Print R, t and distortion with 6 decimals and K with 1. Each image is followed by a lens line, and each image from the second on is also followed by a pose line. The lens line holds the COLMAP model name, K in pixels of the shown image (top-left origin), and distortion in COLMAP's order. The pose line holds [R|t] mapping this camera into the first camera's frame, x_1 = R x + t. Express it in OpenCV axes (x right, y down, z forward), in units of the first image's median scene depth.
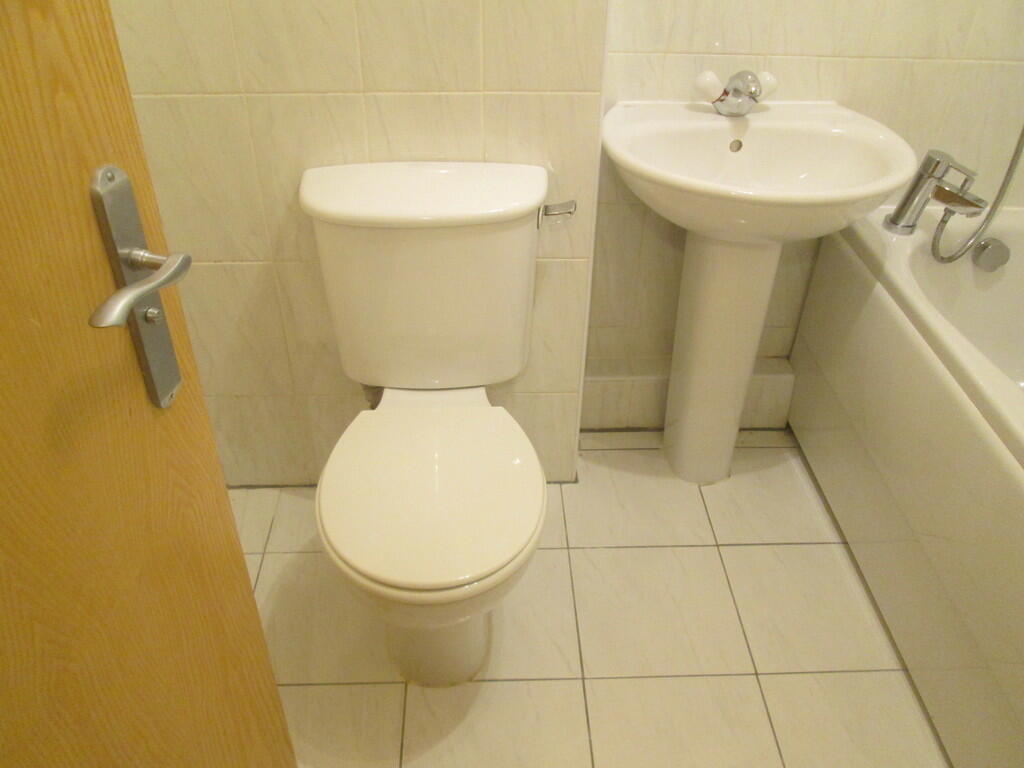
lens RADIAL K [[852.8, 0, 501.4], [0, 852.8, 382.7], [0, 0, 1]] dist [-0.052098, 0.006649]
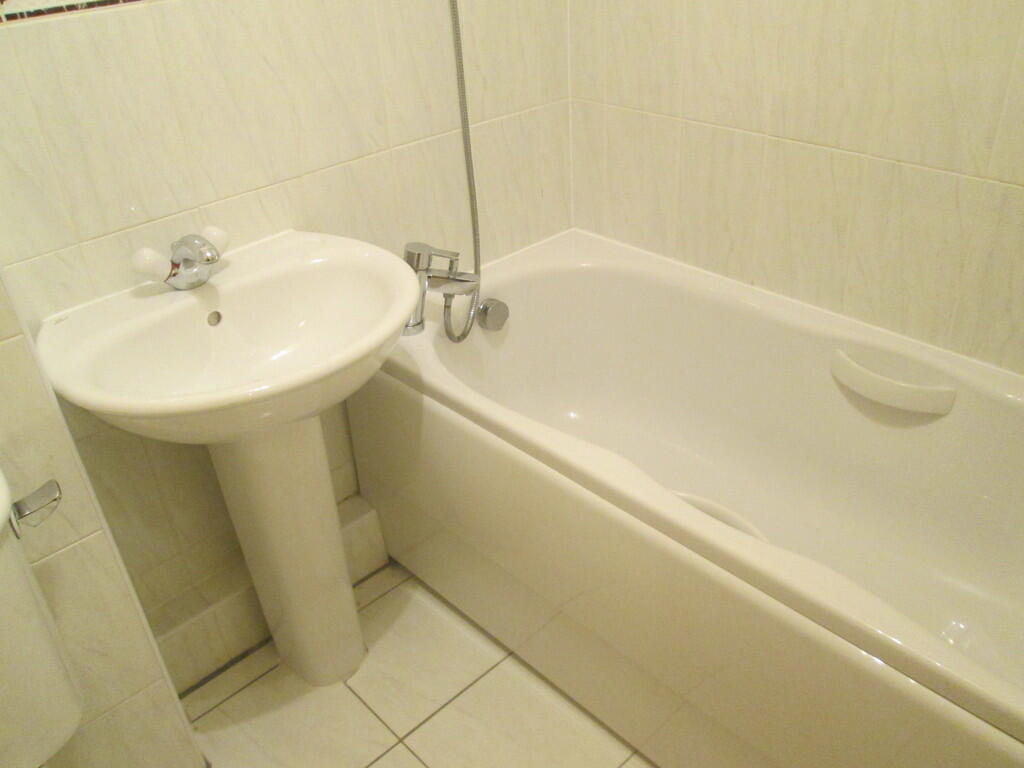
lens RADIAL K [[852.8, 0, 501.4], [0, 852.8, 382.7], [0, 0, 1]] dist [-0.052098, 0.006649]
pose [[0.750235, -0.393505, 0.531319, 0.022034], [0.441267, 0.896446, 0.040846, -0.129104], [-0.492372, 0.203810, 0.846186, 0.166669]]
